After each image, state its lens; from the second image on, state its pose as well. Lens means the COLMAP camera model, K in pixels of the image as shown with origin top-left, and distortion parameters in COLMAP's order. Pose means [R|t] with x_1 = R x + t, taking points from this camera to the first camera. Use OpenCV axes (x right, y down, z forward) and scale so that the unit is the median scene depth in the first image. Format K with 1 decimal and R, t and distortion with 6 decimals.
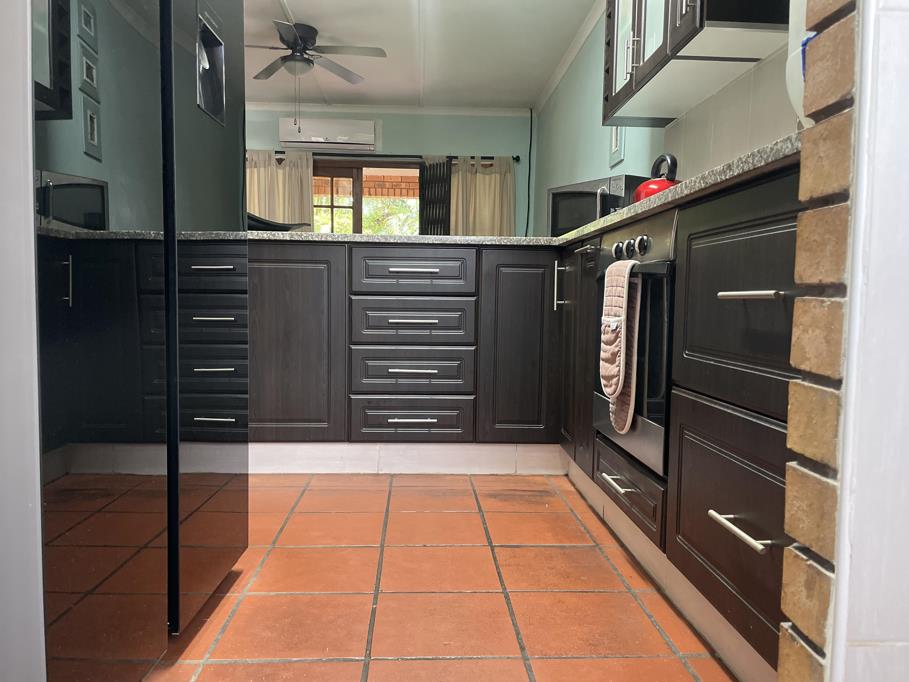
lens RADIAL K [[712.0, 0, 454.5], [0, 712.0, 341.0], [0, 0, 1]] dist [0.099311, -0.169266]
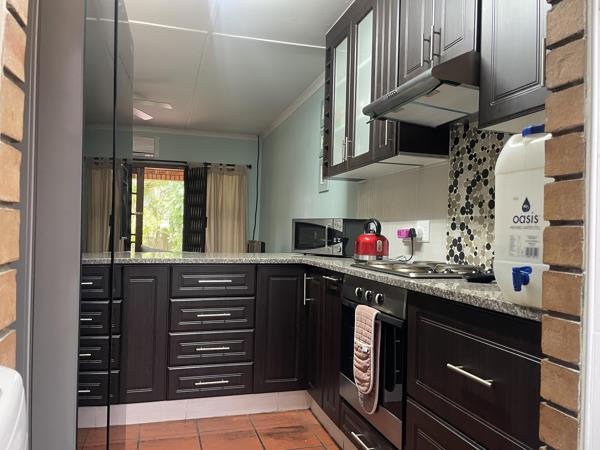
lens RADIAL K [[470.0, 0, 300.0], [0, 470.0, 225.0], [0, 0, 1]] dist [0.099311, -0.169266]
pose [[0.972598, 0.011436, 0.232213, -0.113037], [0.004865, 0.997570, -0.069508, -0.145770], [-0.232444, 0.068733, 0.970178, -0.026513]]
